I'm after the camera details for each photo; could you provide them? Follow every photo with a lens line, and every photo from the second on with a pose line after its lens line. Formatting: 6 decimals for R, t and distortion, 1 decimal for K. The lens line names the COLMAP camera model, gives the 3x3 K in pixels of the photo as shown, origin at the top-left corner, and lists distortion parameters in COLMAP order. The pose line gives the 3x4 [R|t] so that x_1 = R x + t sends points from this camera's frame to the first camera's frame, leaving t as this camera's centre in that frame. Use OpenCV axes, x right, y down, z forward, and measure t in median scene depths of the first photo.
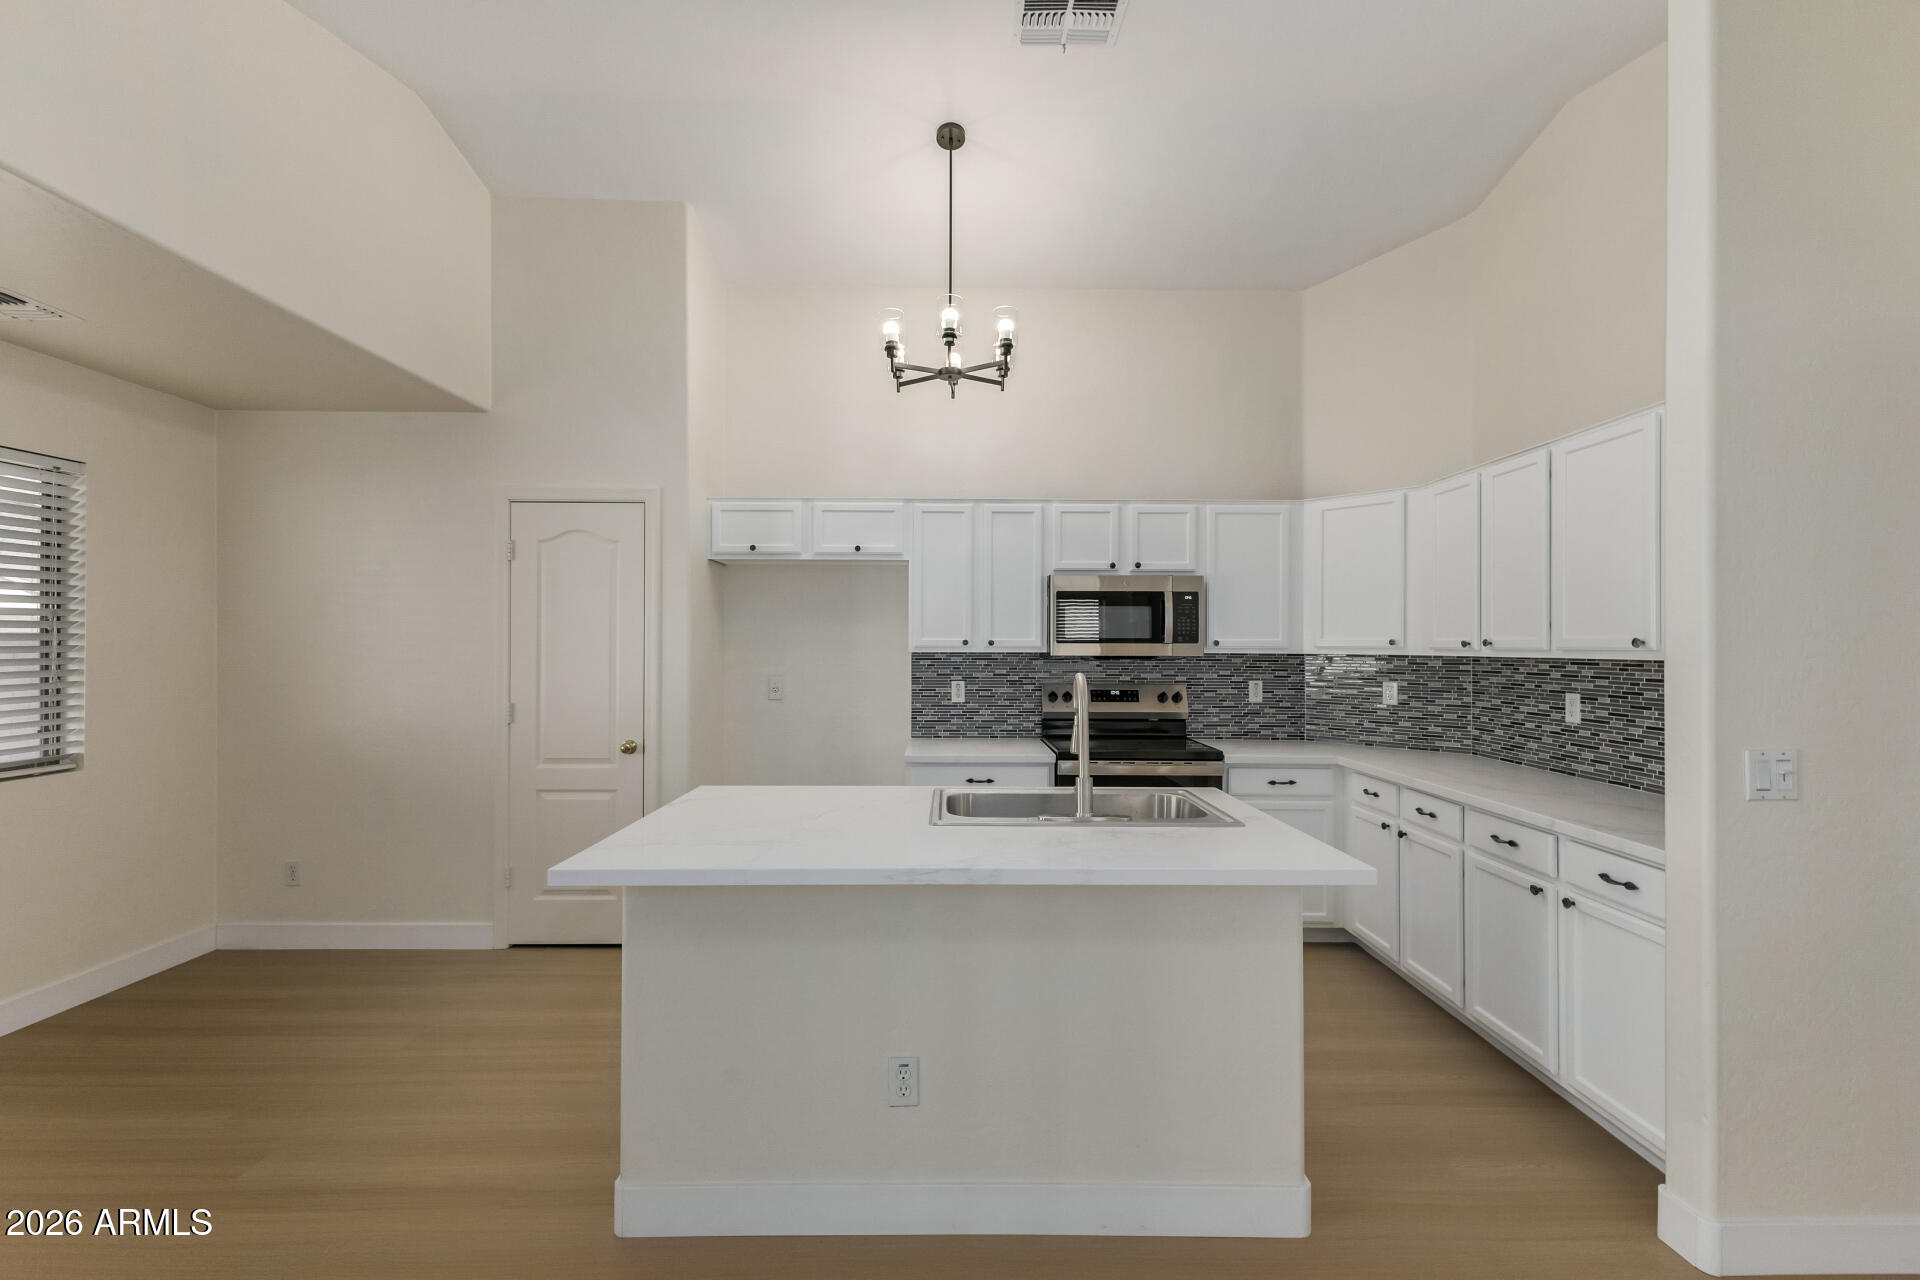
lens RADIAL K [[825.8, 0, 962.6], [0, 825.8, 642.7], [0, 0, 1]] dist [0.009379, -0.000719]
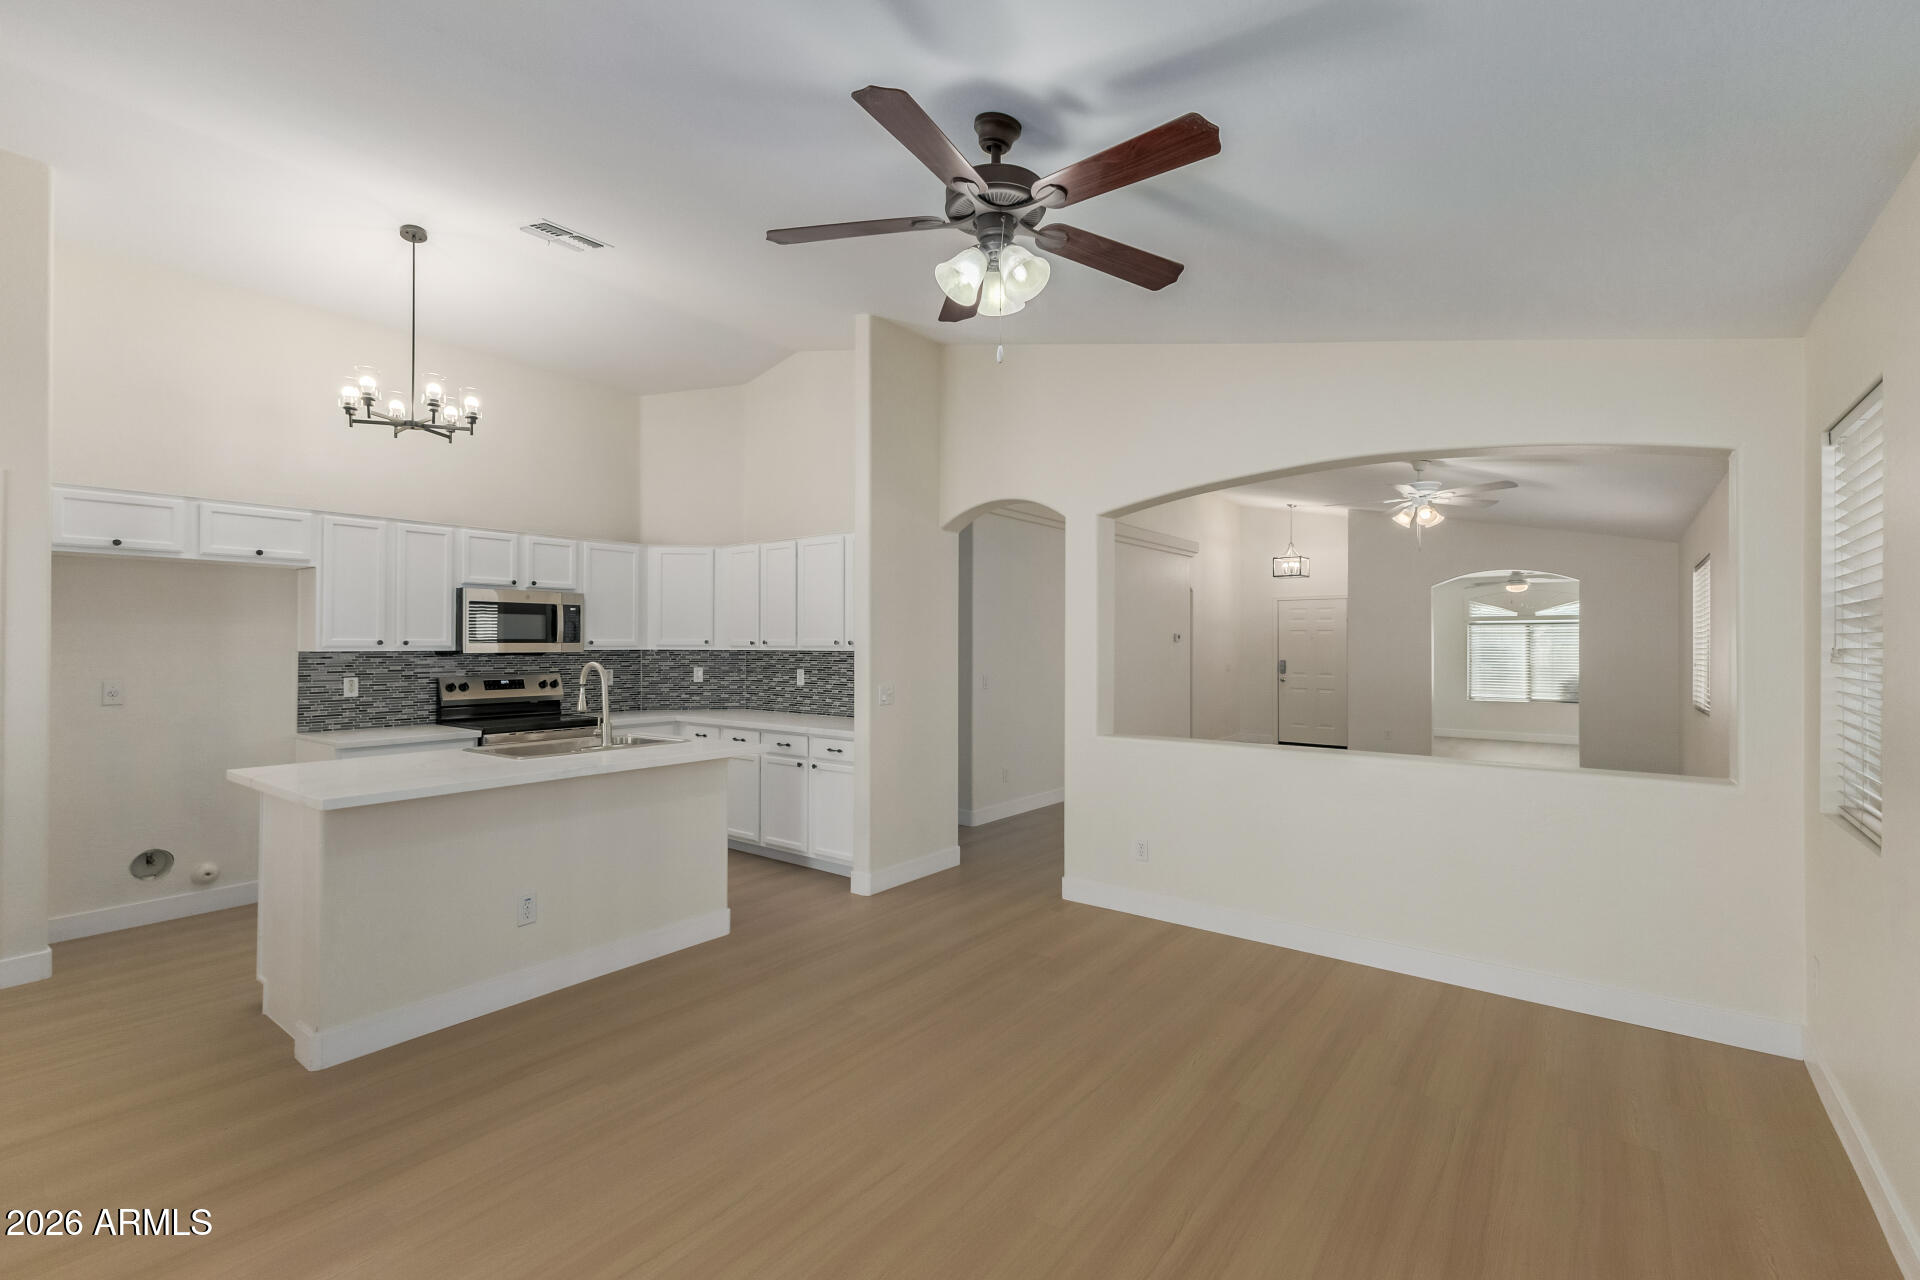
lens RADIAL K [[825.8, 0, 959.0], [0, 825.8, 637.9], [0, 0, 1]] dist [0.009379, -0.000719]
pose [[0.610674, 0.001501, 0.791881, -0.415349], [-0.001185, 0.999999, -0.000981, -0.006459], [-0.791881, -0.000339, 0.610675, -0.334557]]
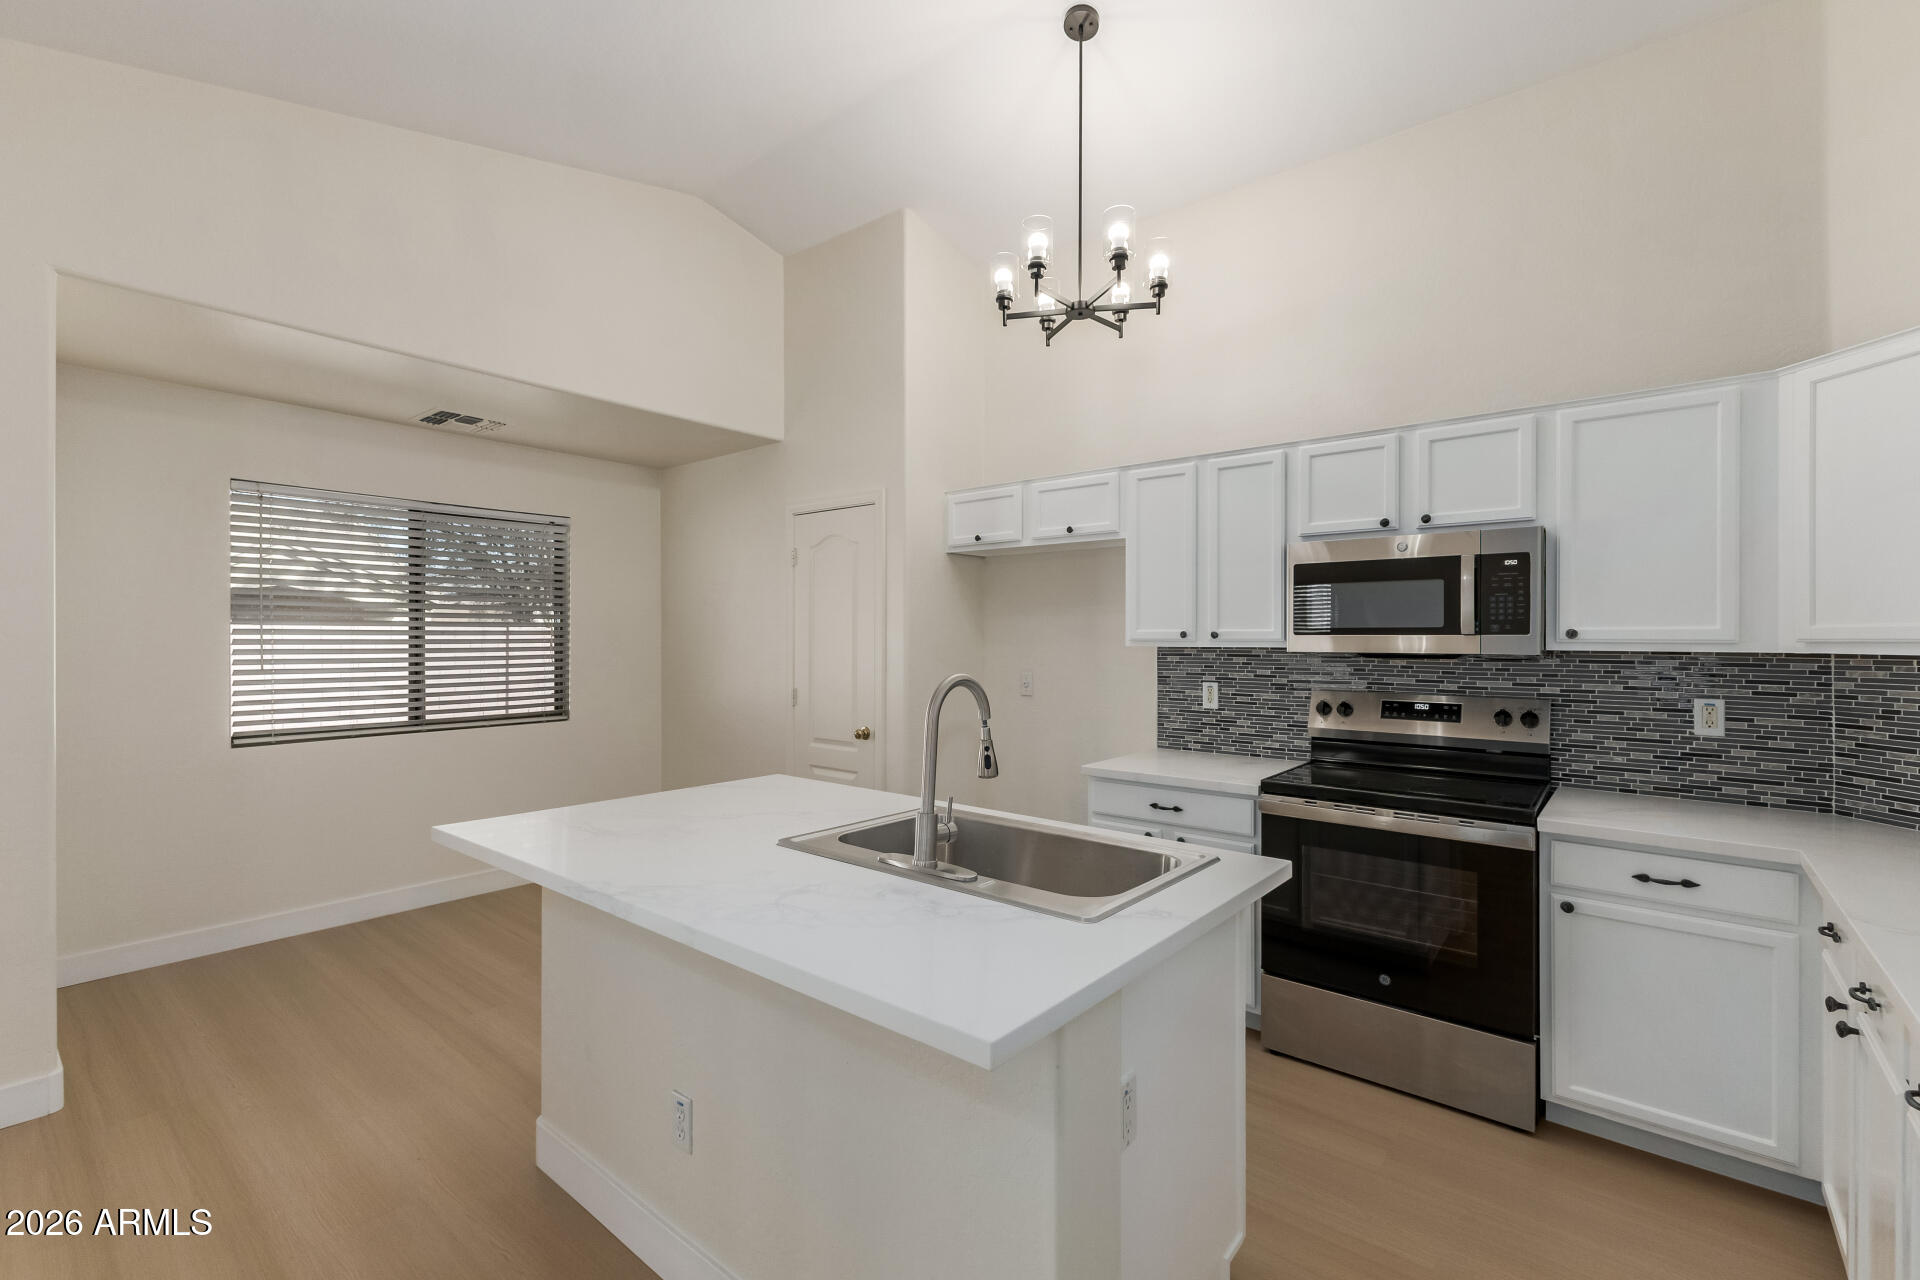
lens RADIAL K [[825.8, 0, 967.0], [0, 825.8, 642.6], [0, 0, 1]] dist [0.009379, -0.000719]
pose [[0.766562, 0.001686, -0.642168, 0.359356], [0.000398, 0.999995, 0.003101, 0.004965], [0.642170, -0.002633, 0.766558, 0.242128]]
